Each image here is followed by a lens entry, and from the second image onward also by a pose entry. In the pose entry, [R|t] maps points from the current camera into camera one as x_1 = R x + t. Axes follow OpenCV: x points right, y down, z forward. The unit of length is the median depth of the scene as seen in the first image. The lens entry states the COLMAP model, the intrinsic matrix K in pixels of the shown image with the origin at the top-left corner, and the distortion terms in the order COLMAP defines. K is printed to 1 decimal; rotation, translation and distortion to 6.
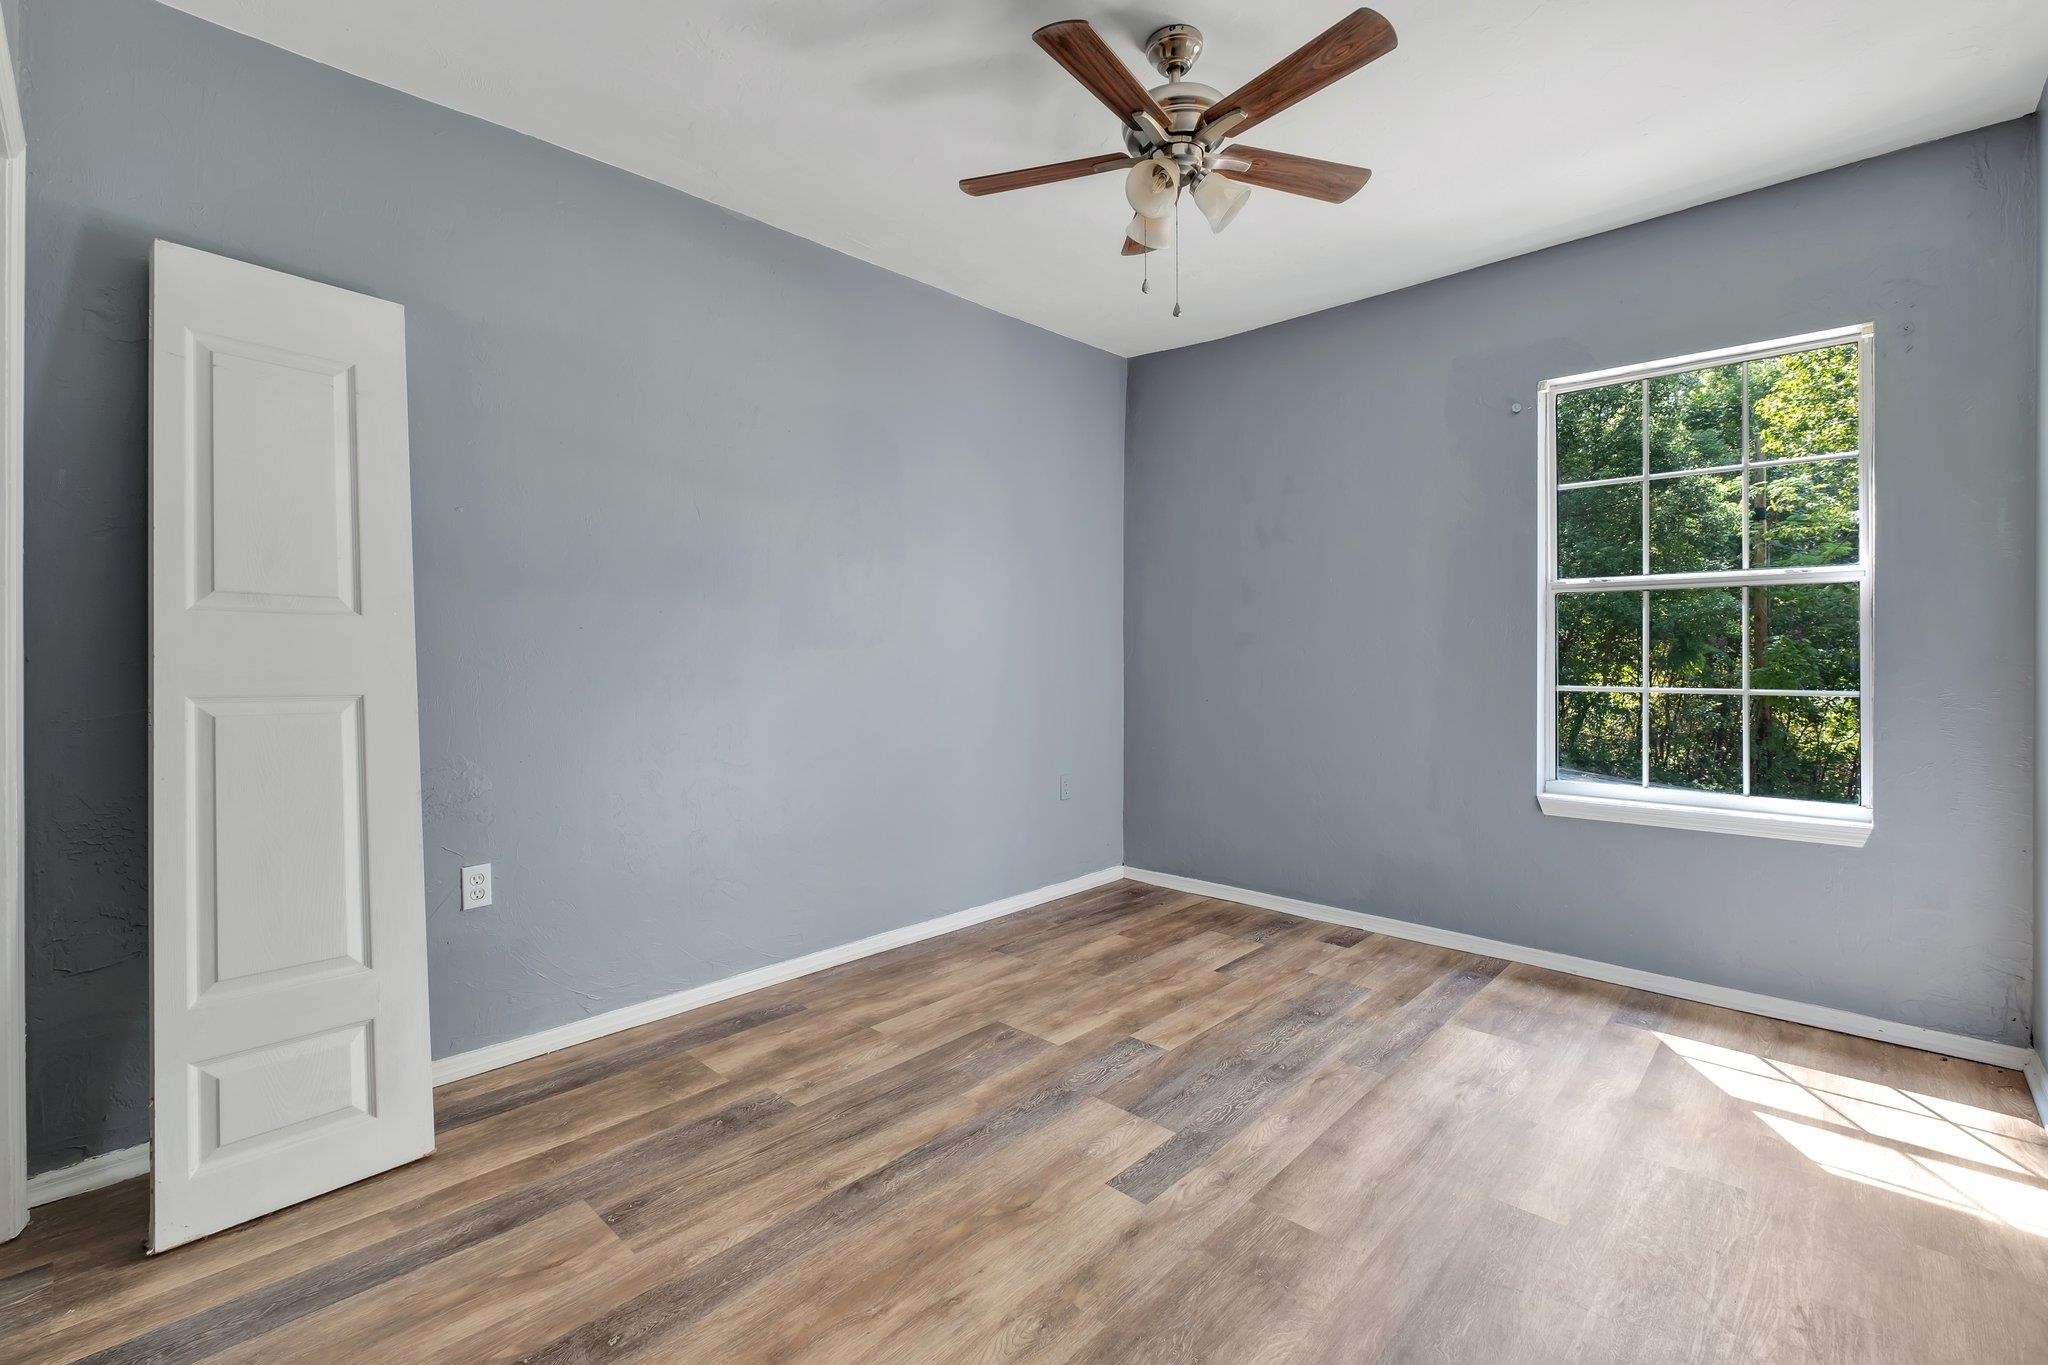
lens RADIAL K [[889.9, 0, 1017.4], [0, 889.9, 659.0], [0, 0, 1]] dist [-0.006757, -0.000076]
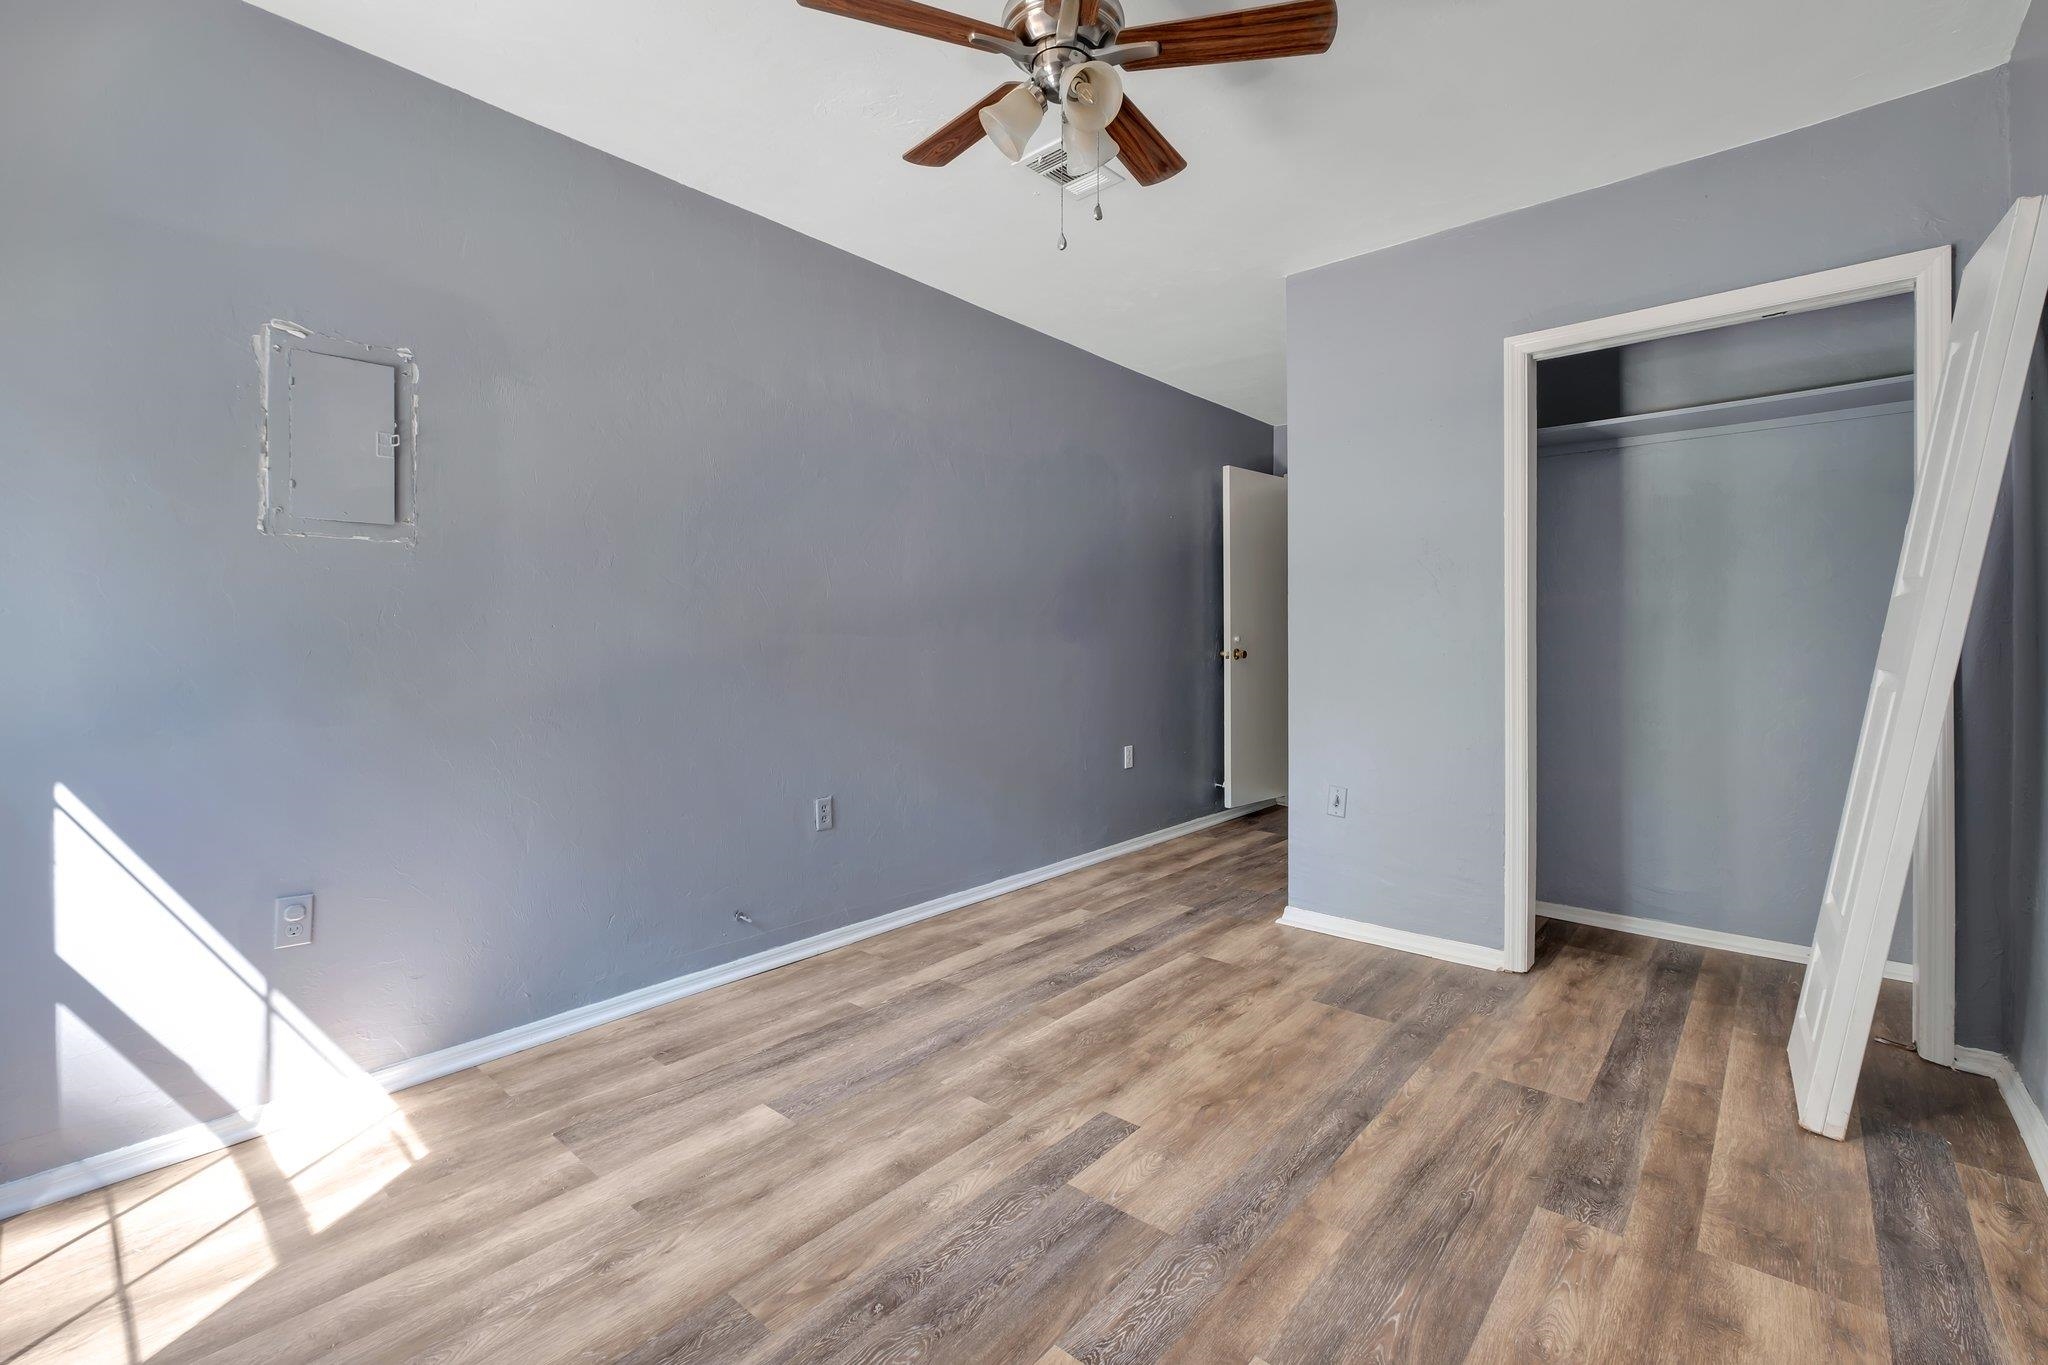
lens RADIAL K [[889.9, 0, 1017.4], [0, 889.9, 659.0], [0, 0, 1]] dist [-0.006757, -0.000076]
pose [[-0.999360, 0.005837, -0.035301, 0.261937], [0.004697, 0.999468, 0.032279, -0.012999], [0.035470, 0.032092, -0.998855, 1.903072]]
